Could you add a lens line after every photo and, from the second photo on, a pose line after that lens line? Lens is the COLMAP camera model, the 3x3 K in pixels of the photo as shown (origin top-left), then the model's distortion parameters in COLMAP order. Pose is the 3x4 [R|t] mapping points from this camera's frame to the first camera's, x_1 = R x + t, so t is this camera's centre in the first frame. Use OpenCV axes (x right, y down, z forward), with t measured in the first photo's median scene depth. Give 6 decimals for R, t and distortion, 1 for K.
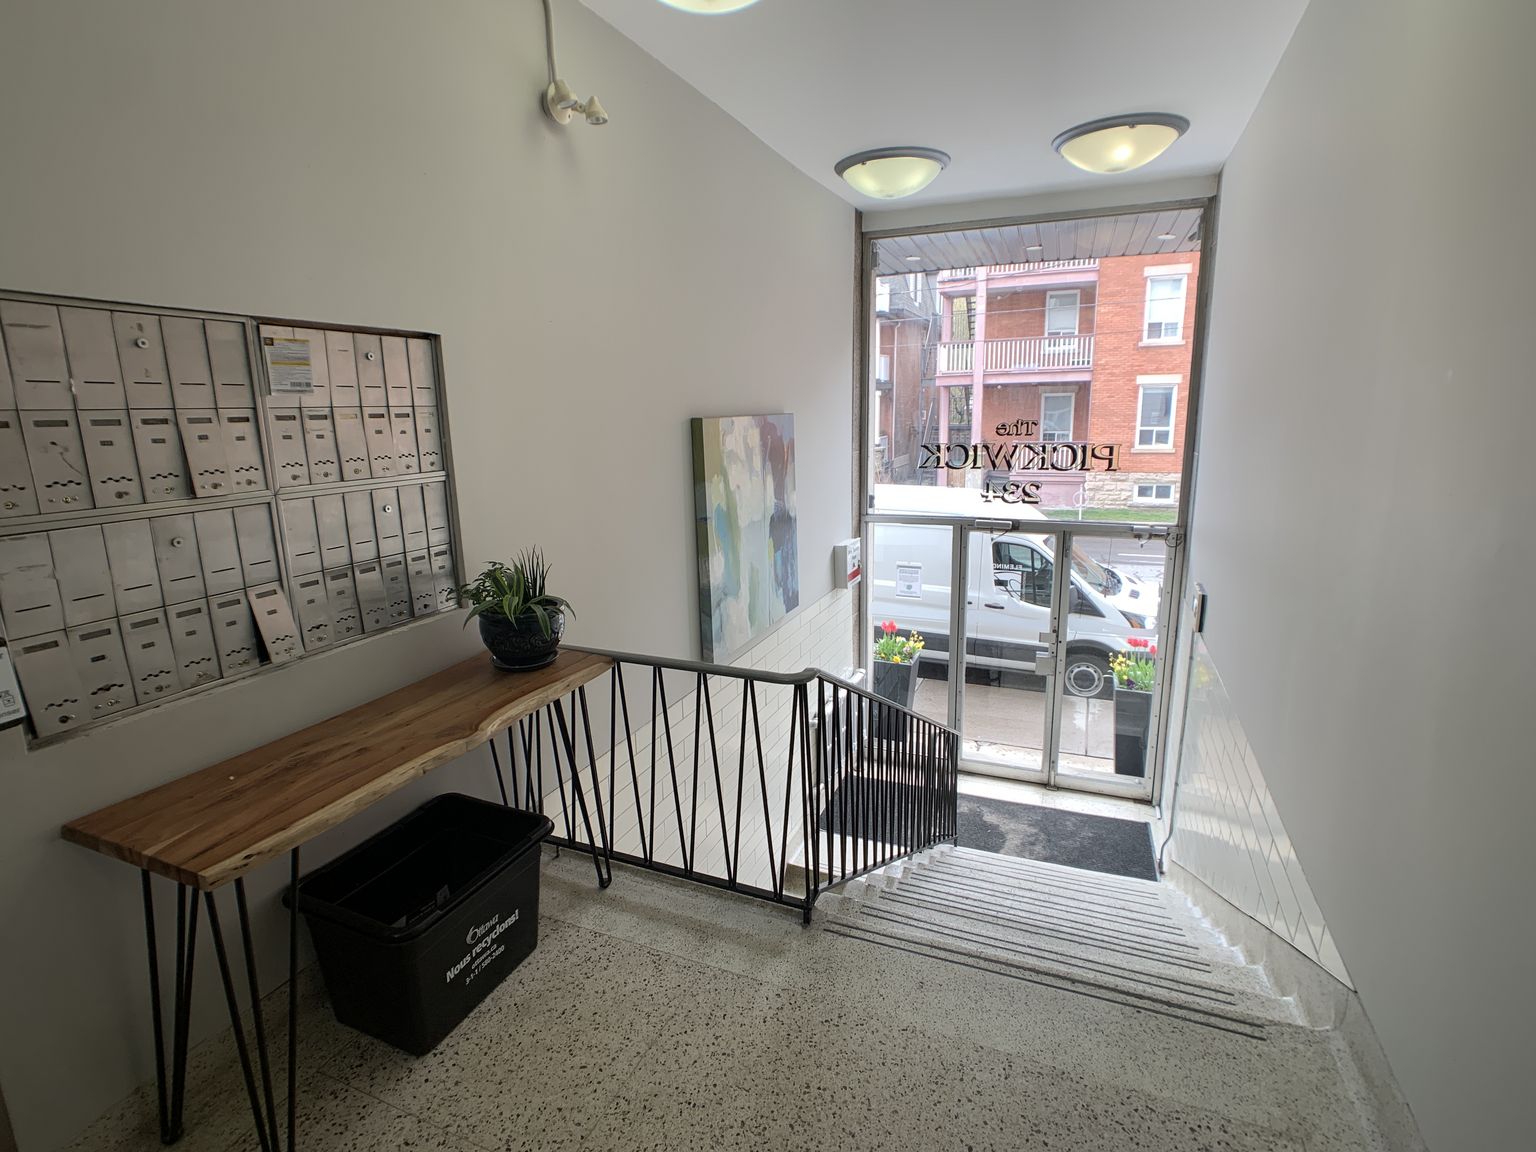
lens RADIAL K [[753.3, 0, 768.0], [0, 753.3, 576.0], [0, 0, 1]] dist [-0.003501, -0.040080]
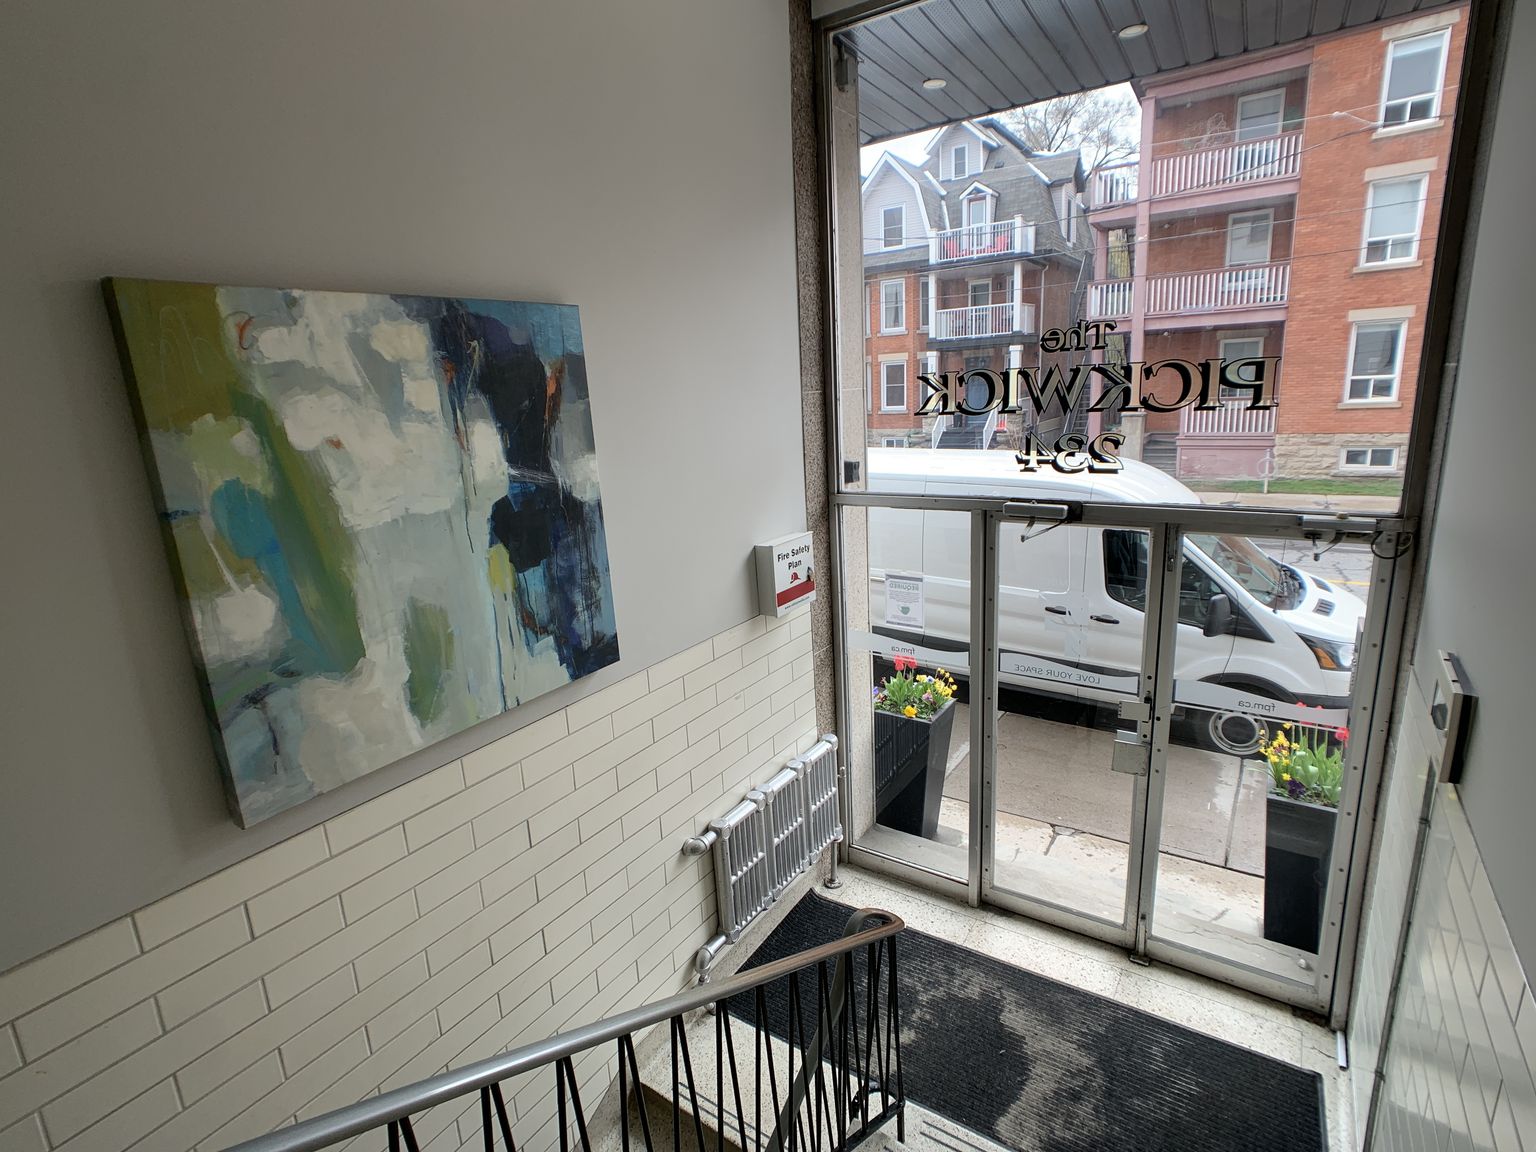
lens RADIAL K [[760.2, 0, 773.6], [0, 760.2, 568.0], [0, 0, 1]] dist [-0.039466, 0.020029]
pose [[0.980522, 0.016895, -0.195684, 0.197870], [-0.011769, 0.999557, 0.027328, -0.034525], [0.196059, -0.024492, 0.980286, 0.362019]]
